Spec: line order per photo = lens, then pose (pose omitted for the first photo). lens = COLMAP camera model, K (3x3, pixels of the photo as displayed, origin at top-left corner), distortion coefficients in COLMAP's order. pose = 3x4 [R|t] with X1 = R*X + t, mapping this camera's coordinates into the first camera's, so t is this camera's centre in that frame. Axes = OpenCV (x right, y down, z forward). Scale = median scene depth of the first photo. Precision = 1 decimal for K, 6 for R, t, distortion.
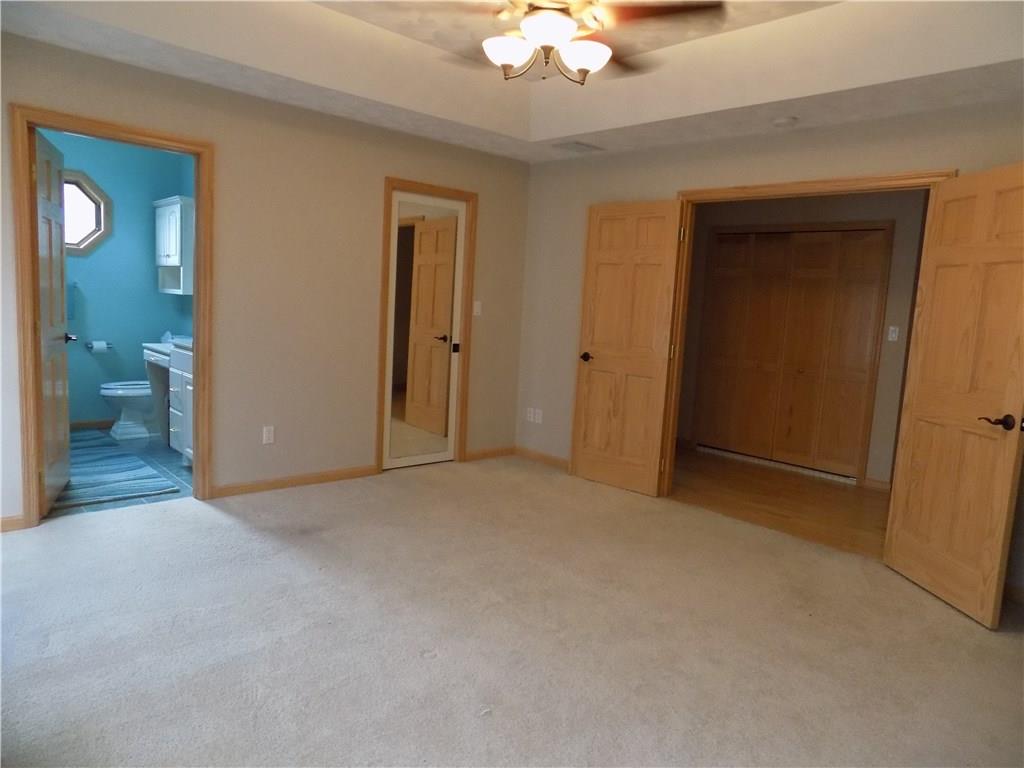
lens RADIAL K [[687.7, 0, 510.8], [0, 687.7, 384.2], [0, 0, 1]] dist [-0.043513, 0.017860]
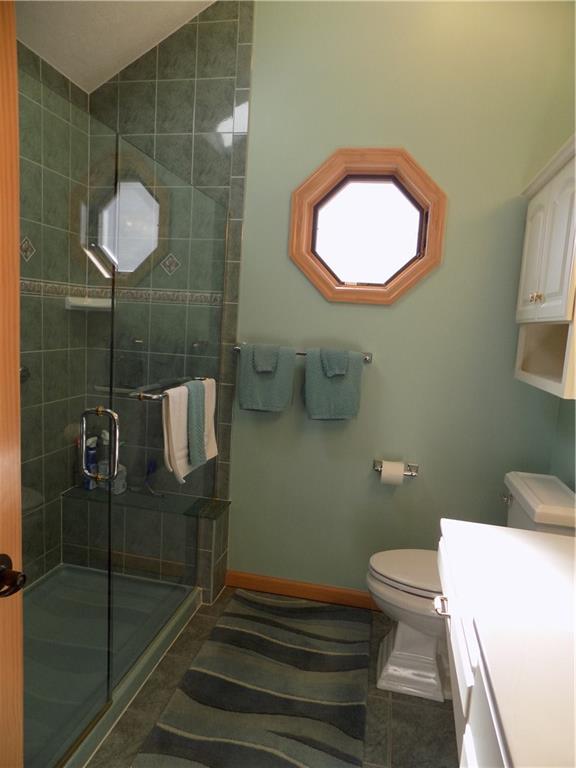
lens RADIAL K [[515.8, 0, 286.3], [0, 515.8, 383.3], [0, 0, 1]] dist [-0.043513, 0.017860]
pose [[0.588183, 0.085756, -0.804168, -0.336144], [-0.125014, 0.992051, 0.014354, -0.121290], [0.799007, 0.092089, 0.594228, 0.686405]]
